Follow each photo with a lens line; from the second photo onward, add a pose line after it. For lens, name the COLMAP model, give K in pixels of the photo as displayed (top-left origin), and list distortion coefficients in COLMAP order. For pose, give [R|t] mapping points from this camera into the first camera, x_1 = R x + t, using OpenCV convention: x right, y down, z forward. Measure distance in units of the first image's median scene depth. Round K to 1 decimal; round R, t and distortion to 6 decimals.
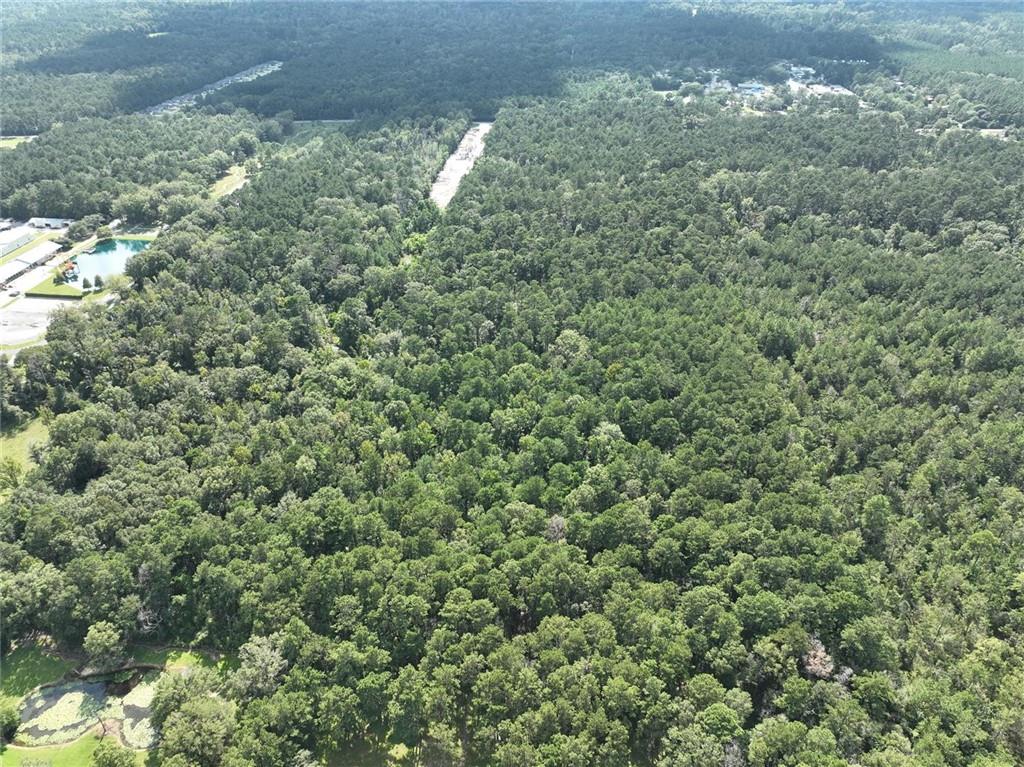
lens RADIAL K [[724.1, 0, 512.3], [0, 724.1, 385.1], [0, 0, 1]] dist [-0.000613, 0.021604]
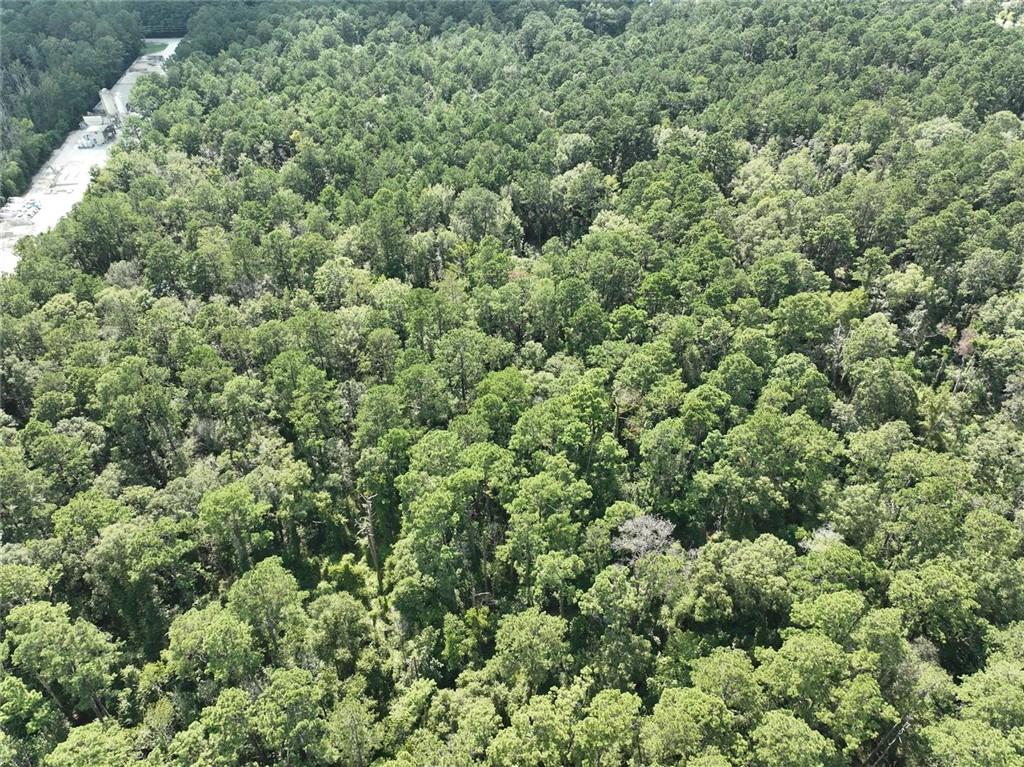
lens RADIAL K [[724.1, 0, 509.0], [0, 724.1, 384.5], [0, 0, 1]] dist [-0.000613, 0.021604]
pose [[0.971492, -0.149615, 0.183900, 0.096415], [0.124853, 0.982304, 0.139608, -0.322108], [-0.201533, -0.112668, 0.972980, 0.833929]]
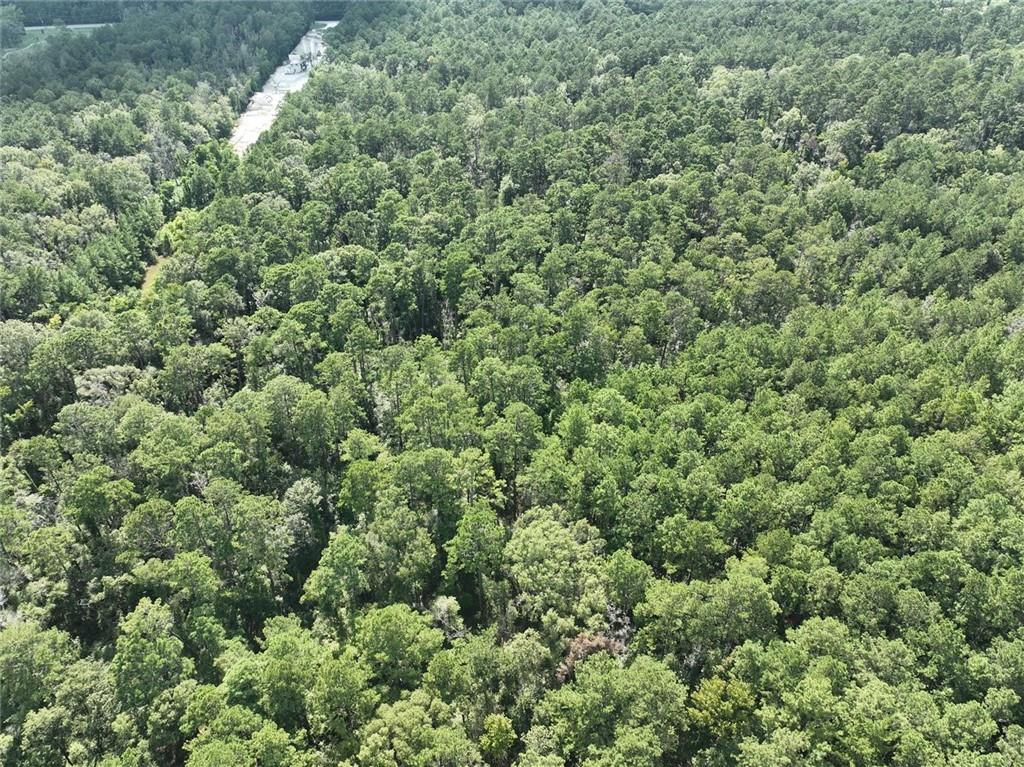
lens RADIAL K [[724.1, 0, 509.8], [0, 724.1, 383.5], [0, 0, 1]] dist [-0.000613, 0.021604]
pose [[0.988805, -0.091823, 0.117611, 0.023407], [0.082169, 0.993032, 0.084471, -0.130015], [-0.124548, -0.073862, 0.989461, 0.525774]]
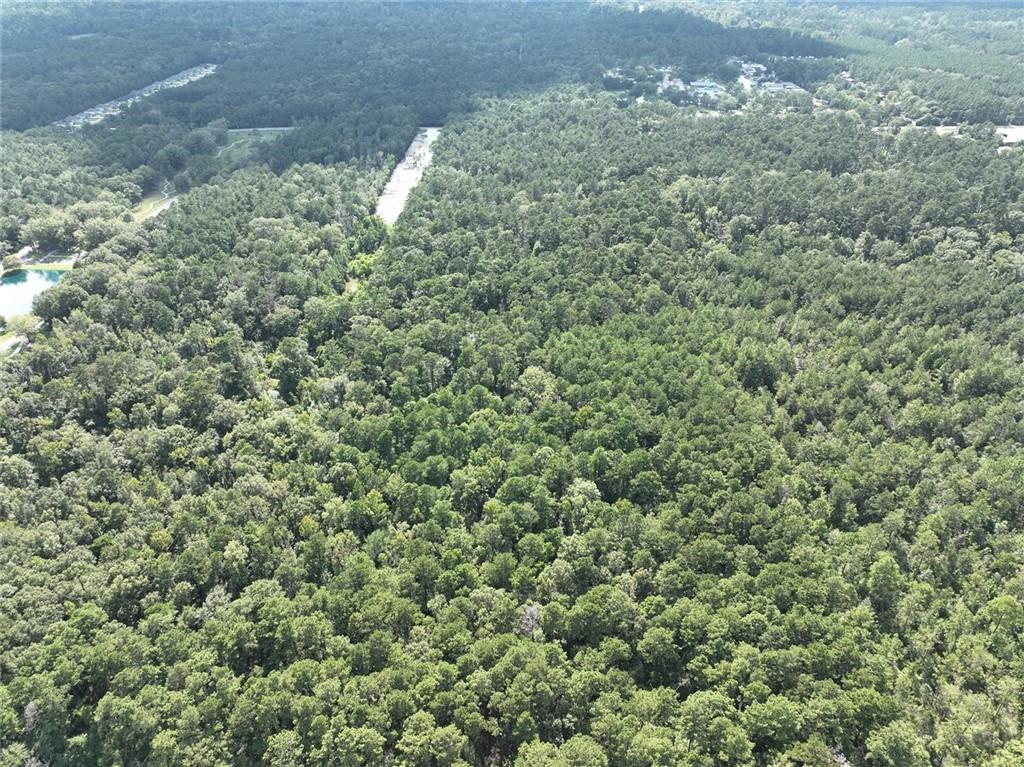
lens RADIAL K [[724.1, 0, 512.4], [0, 724.1, 384.3], [0, 0, 1]] dist [-0.000613, 0.021604]
pose [[0.997706, -0.037617, 0.056282, 0.000459], [0.037382, 0.999287, 0.005217, -0.047229], [-0.056438, -0.003101, 0.998401, 0.073356]]
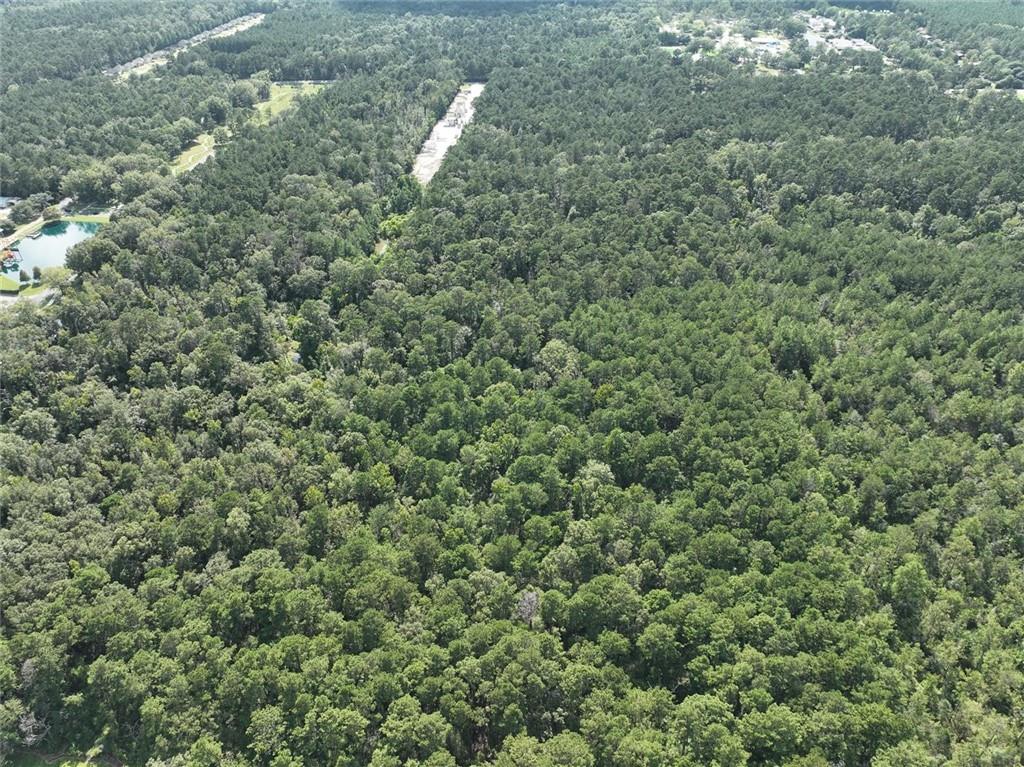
lens RADIAL K [[724.1, 0, 512.3], [0, 724.1, 385.1], [0, 0, 1]] dist [-0.000613, 0.021604]
pose [[0.999974, 0.001374, -0.007111, 0.025206], [-0.000952, 0.998255, 0.059049, -0.057682], [0.007179, -0.059041, 0.998230, 0.093889]]
